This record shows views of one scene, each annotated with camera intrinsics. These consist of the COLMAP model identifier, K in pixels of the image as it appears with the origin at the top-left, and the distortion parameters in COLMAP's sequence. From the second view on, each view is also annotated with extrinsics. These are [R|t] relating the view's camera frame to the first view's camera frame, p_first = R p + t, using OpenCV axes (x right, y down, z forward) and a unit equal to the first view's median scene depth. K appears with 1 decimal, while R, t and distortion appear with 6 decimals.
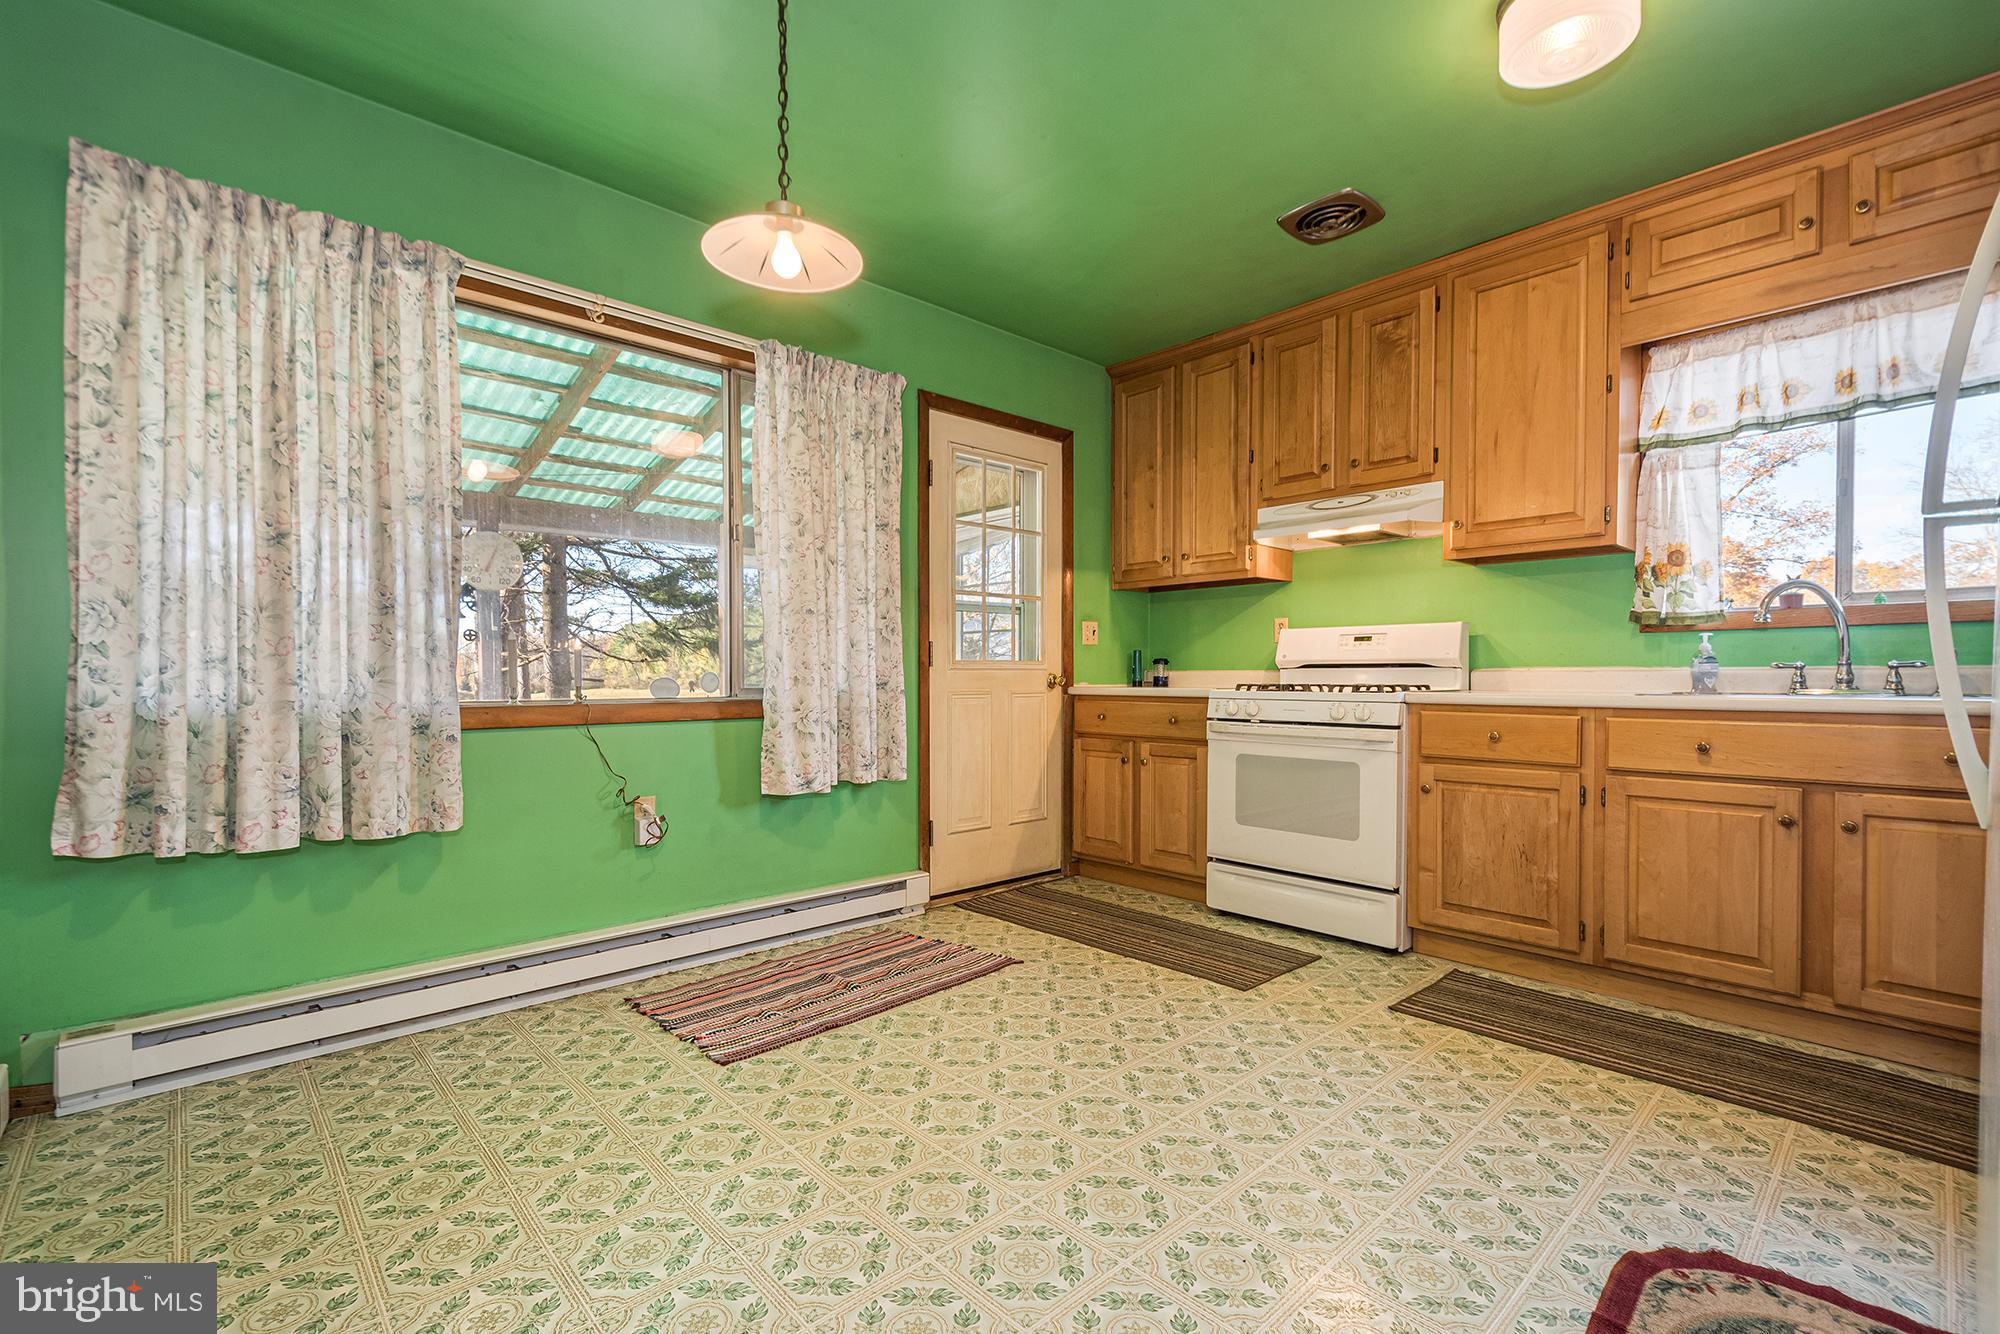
lens RADIAL K [[883.3, 0, 992.8], [0, 883.3, 682.0], [0, 0, 1]] dist [0.009423, -0.001428]
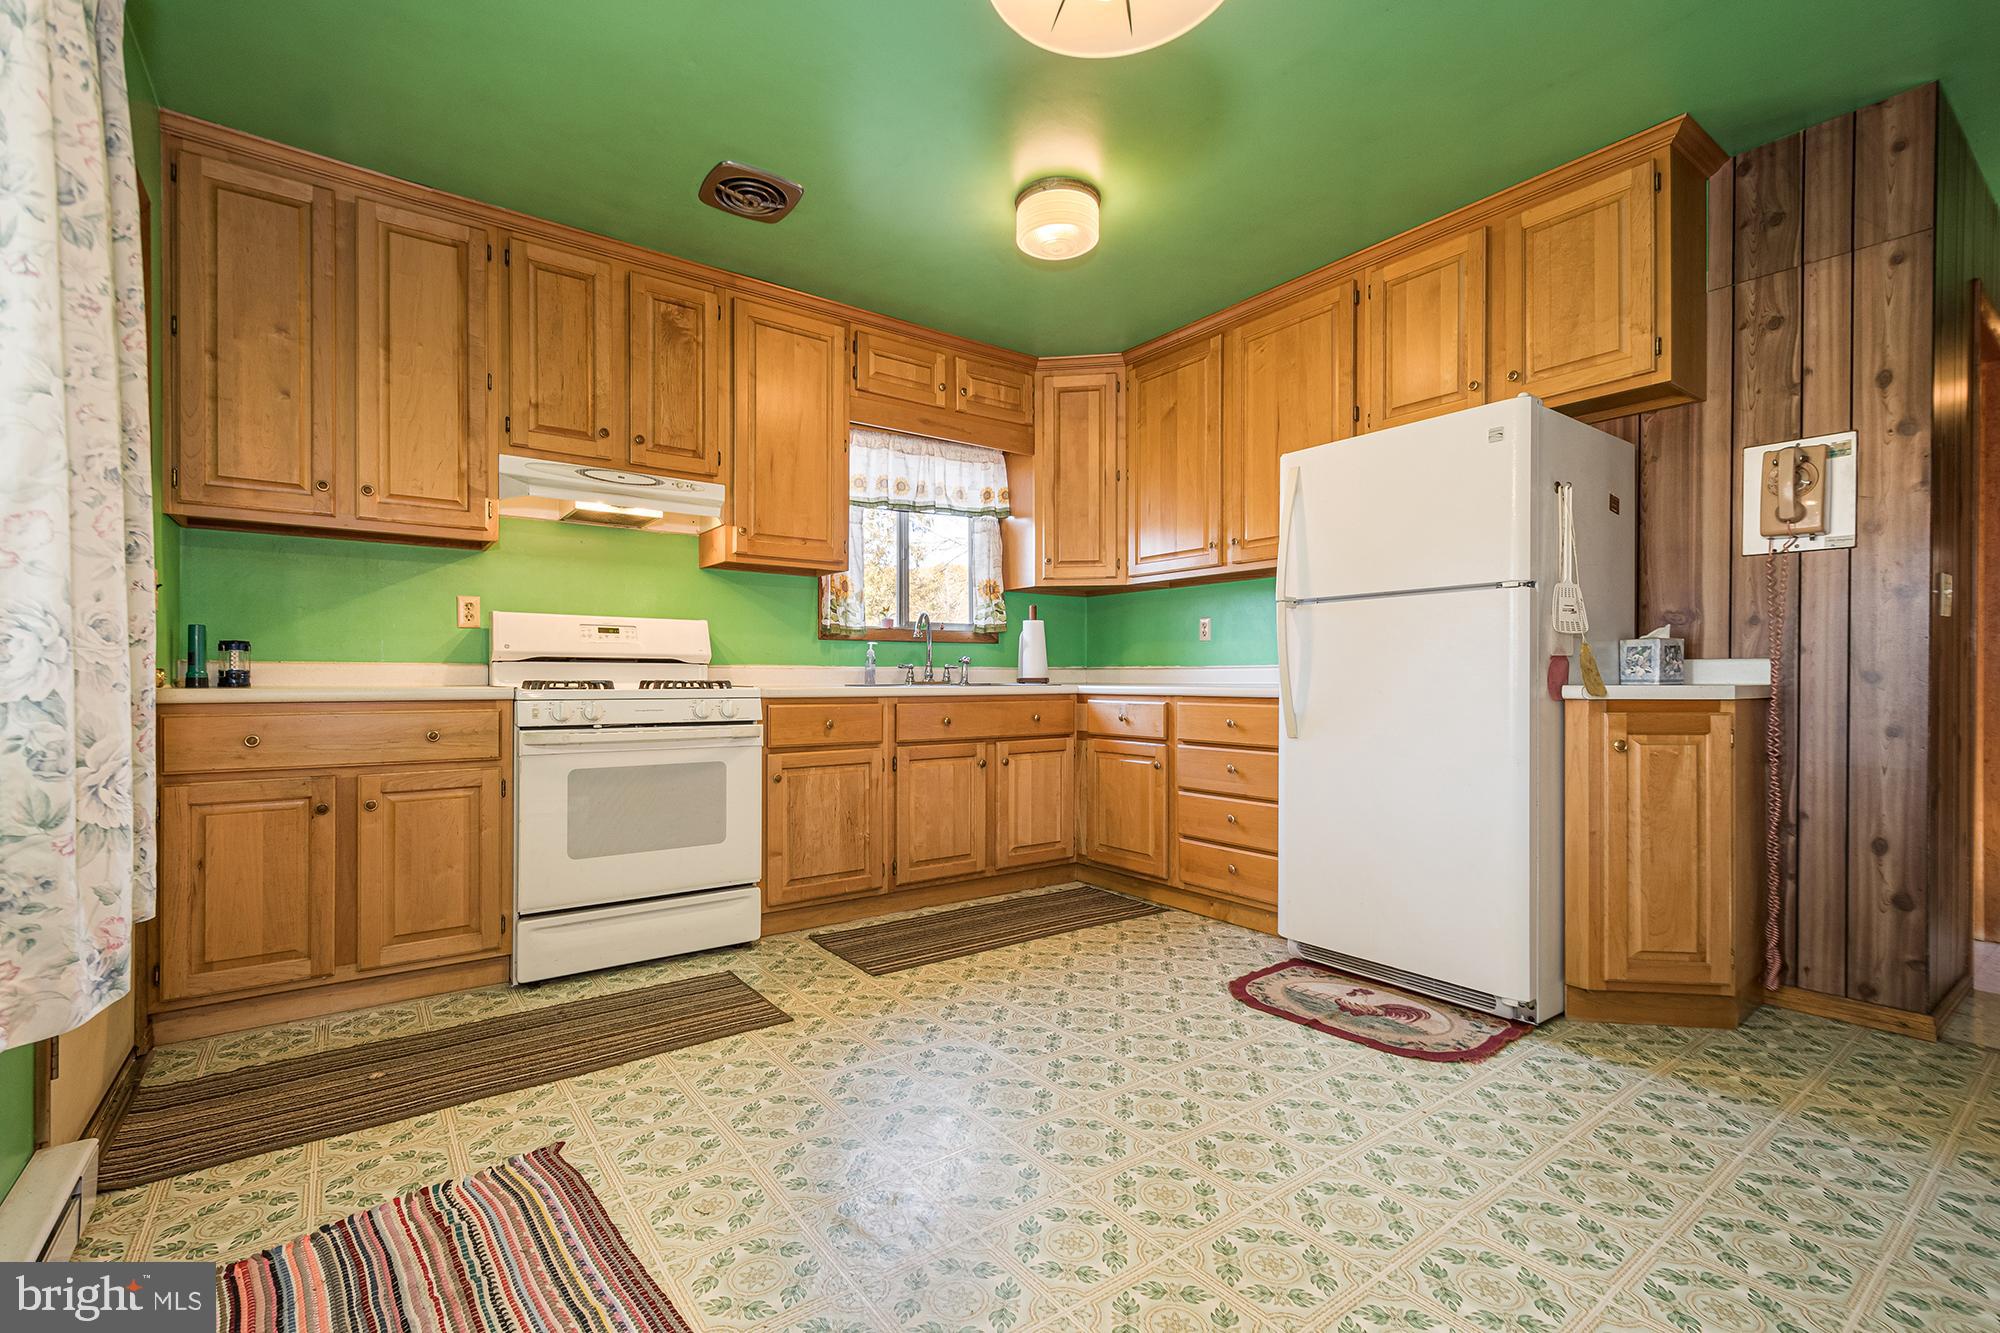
lens RADIAL K [[858.2, 0, 978.5], [0, 858.2, 671.3], [0, 0, 1]] dist [0.014439, 0.000161]
pose [[0.125380, 0.011060, 0.992047, -0.487083], [0.007685, 0.999897, -0.012119, 0.007762], [-0.992079, 0.009144, 0.125282, 0.612748]]
